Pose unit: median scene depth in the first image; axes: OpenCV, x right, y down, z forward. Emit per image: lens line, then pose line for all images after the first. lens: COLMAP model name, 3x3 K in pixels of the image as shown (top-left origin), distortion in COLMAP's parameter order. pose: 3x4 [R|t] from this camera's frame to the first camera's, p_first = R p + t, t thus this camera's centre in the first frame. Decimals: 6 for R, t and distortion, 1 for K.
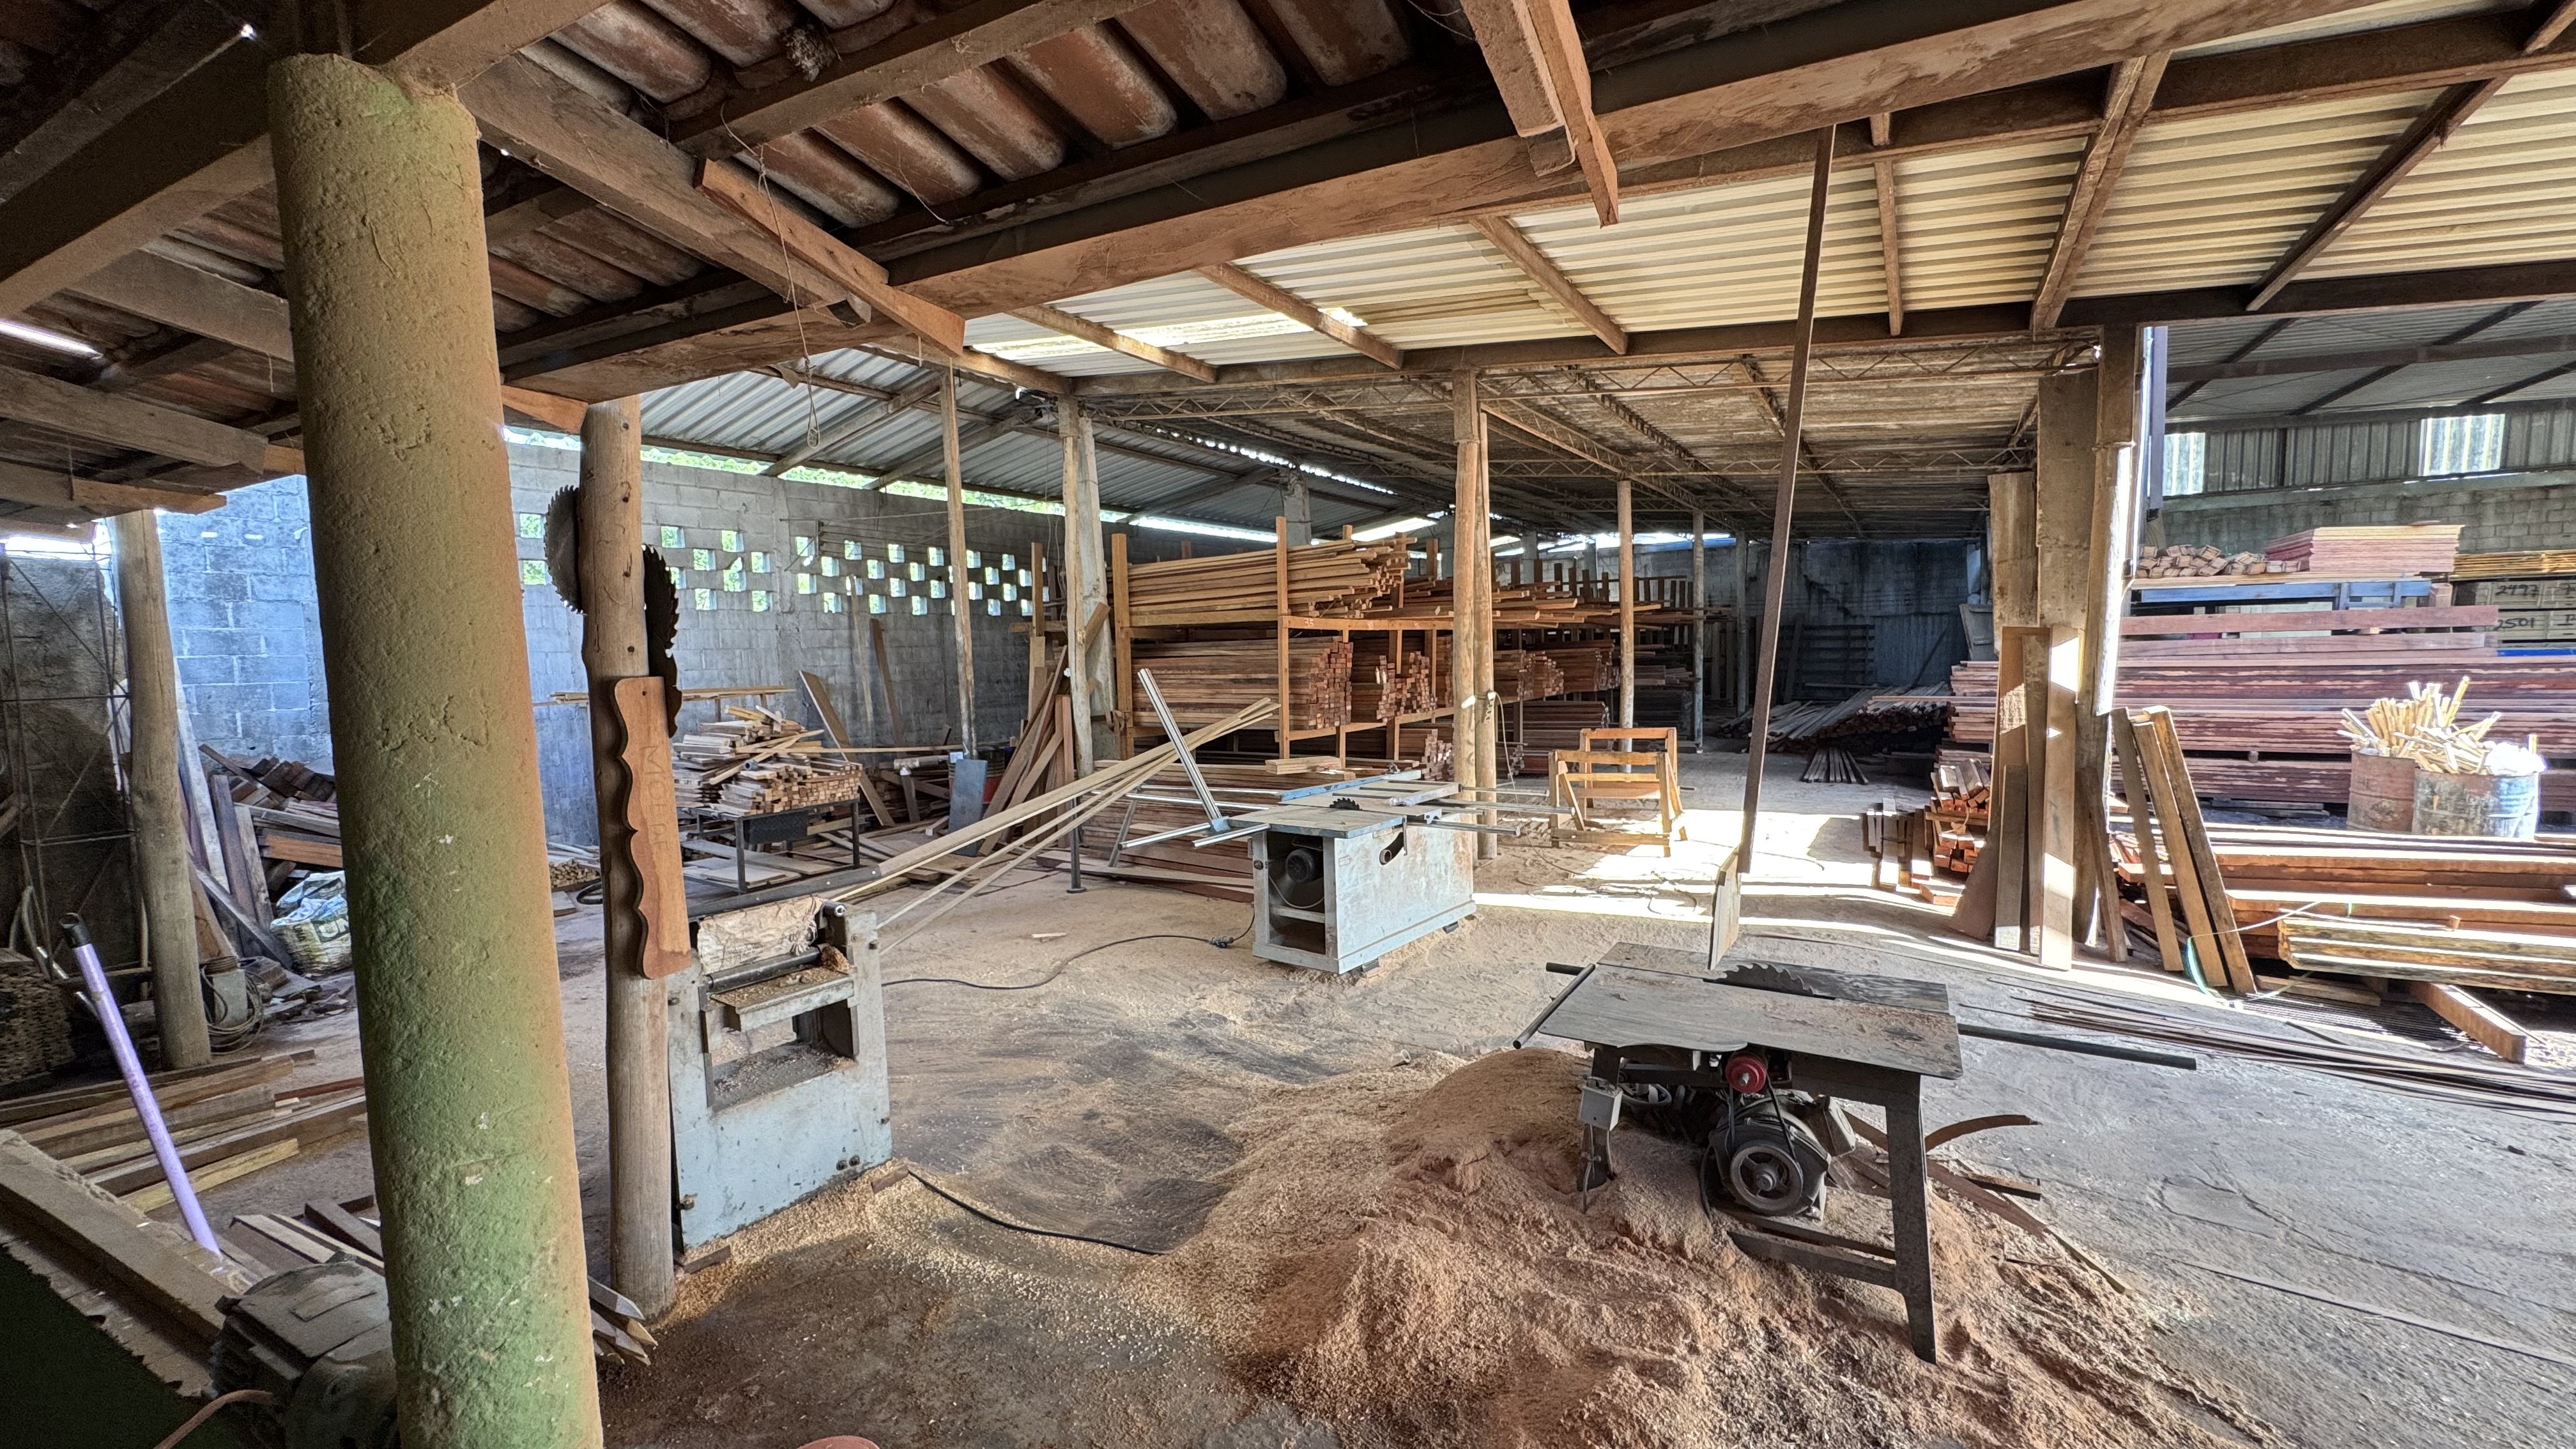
lens RADIAL K [[1034.4, 0, 1291.8], [0, 1034.4, 727.9], [0, 0, 1]] dist [-0.001610, 0.000374]
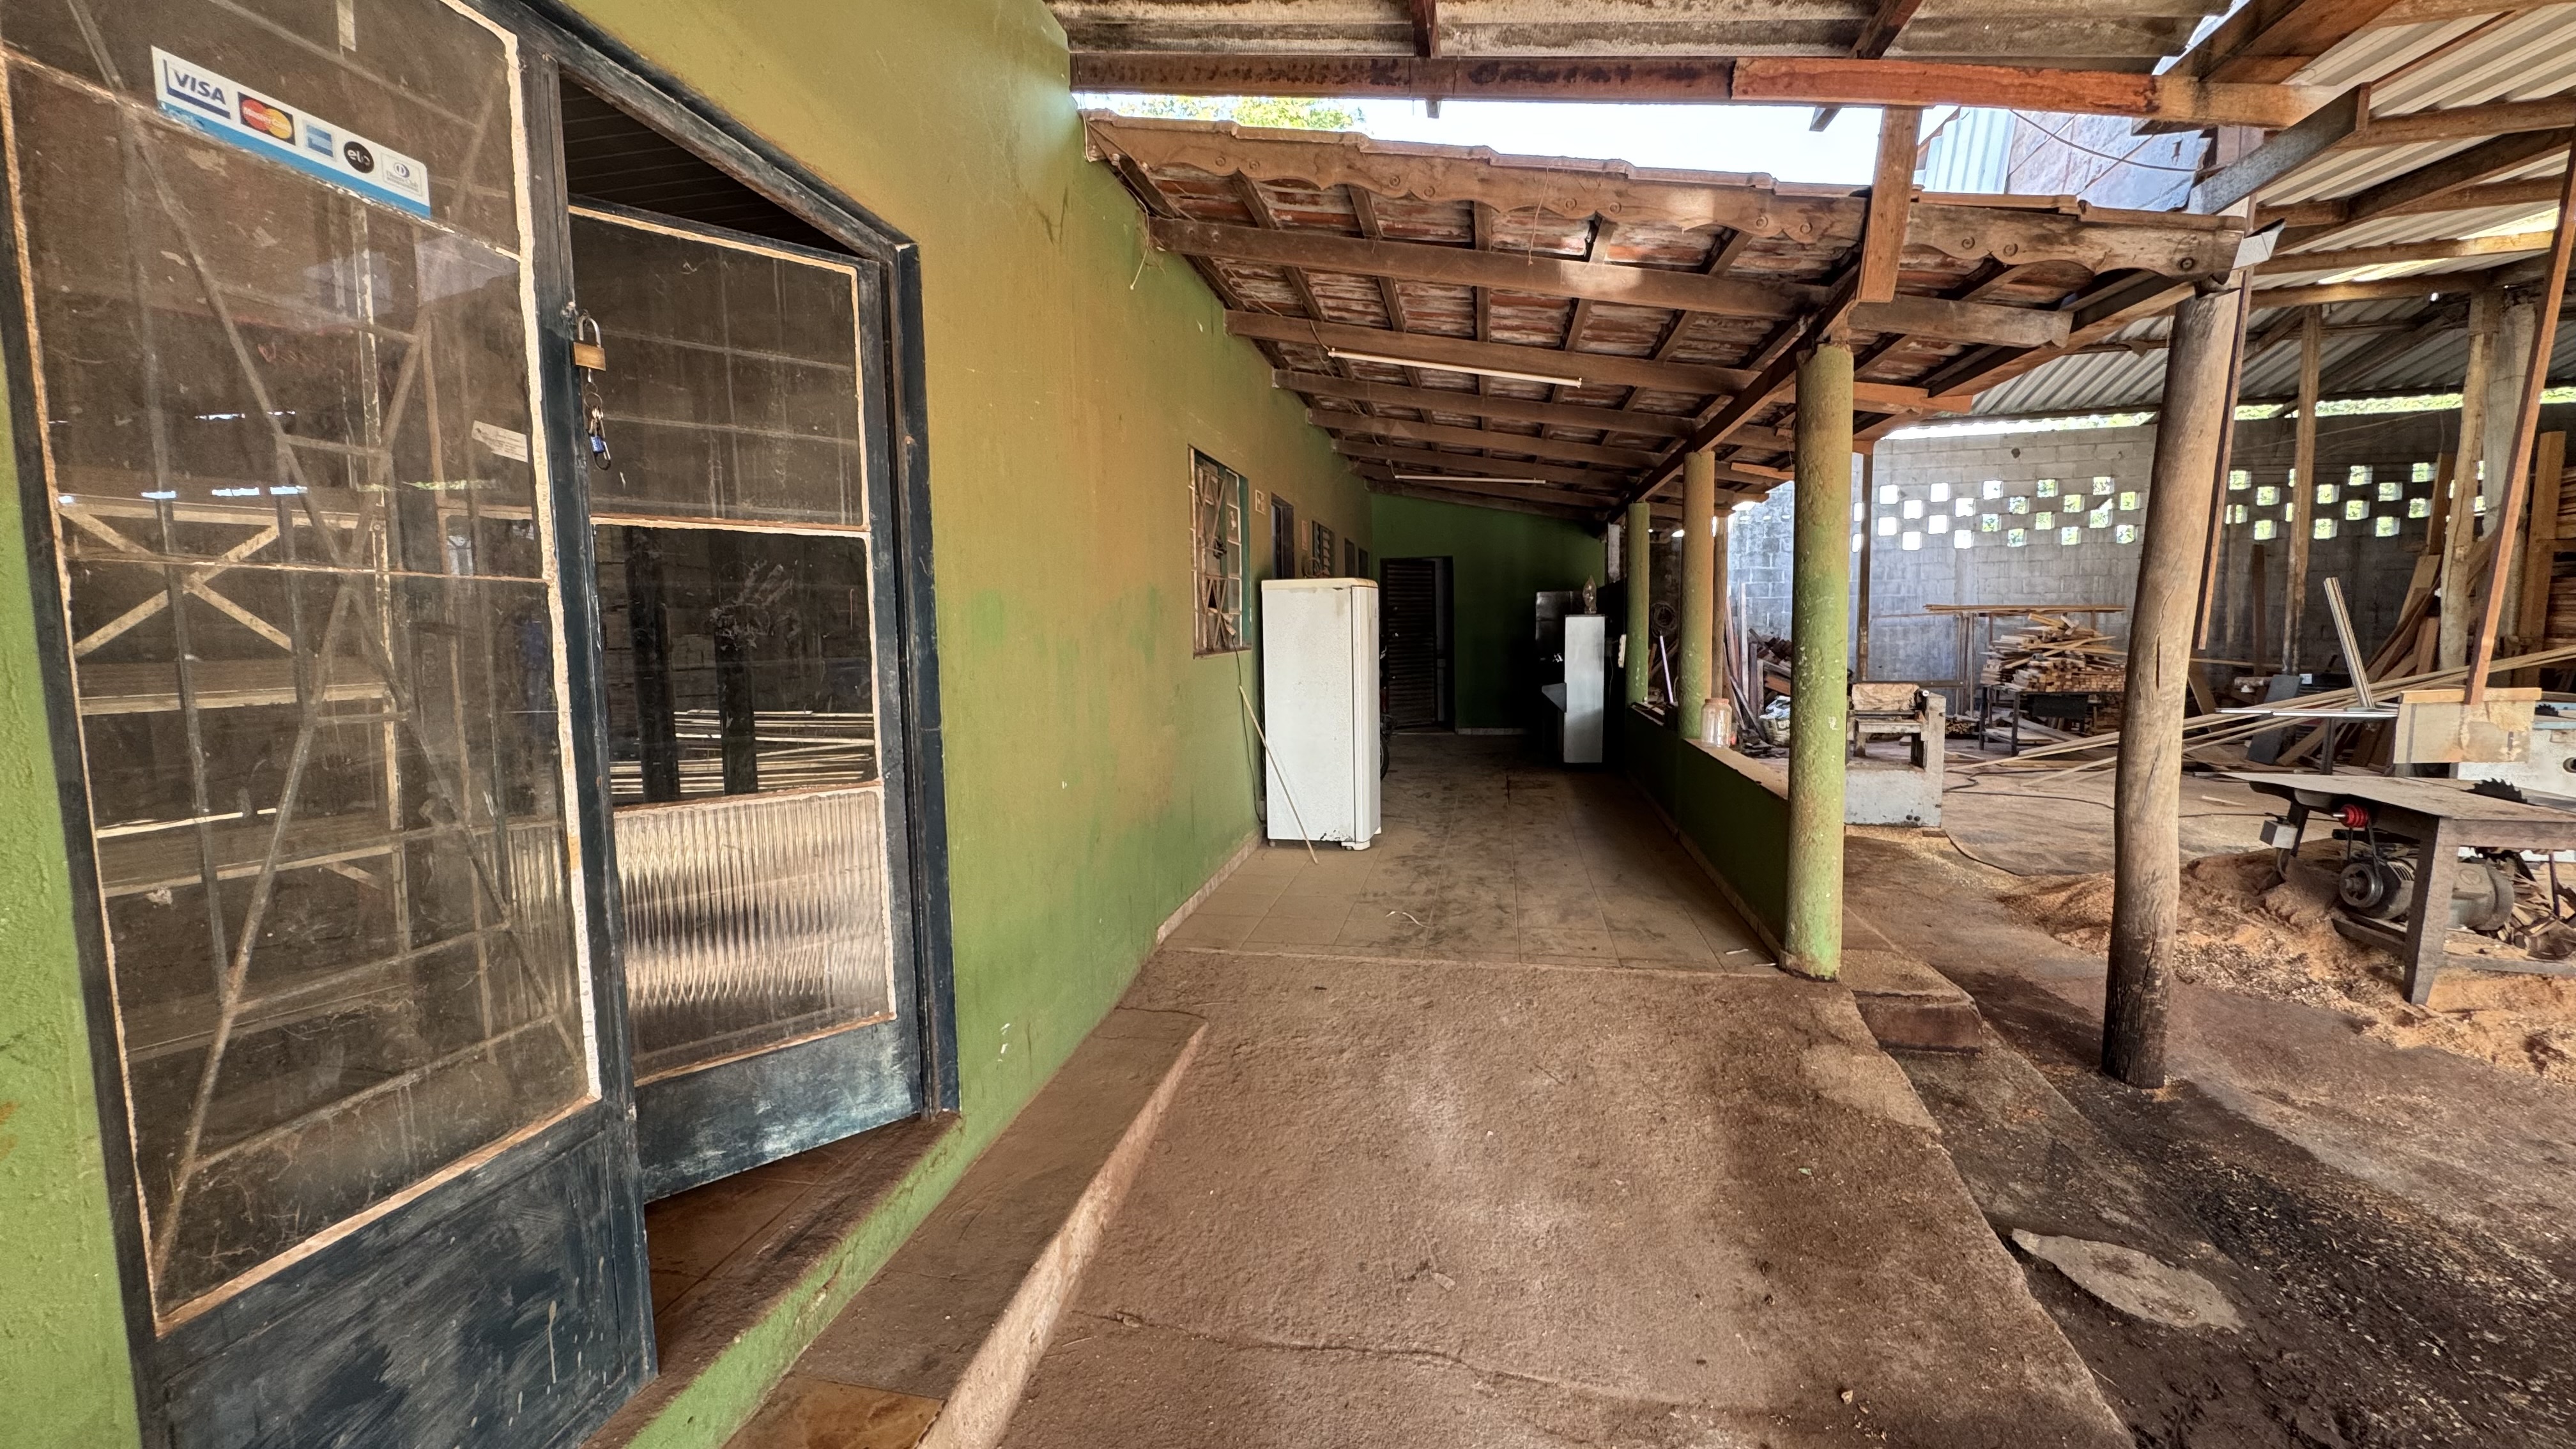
lens RADIAL K [[1034.4, 0, 1288.7], [0, 1034.4, 722.2], [0, 0, 1]] dist [-0.001610, 0.000374]
pose [[0.283893, 0.114537, -0.951991, 0.508393], [-0.067757, 0.992754, 0.099236, 0.052540], [0.956459, 0.036331, 0.289597, -0.342782]]
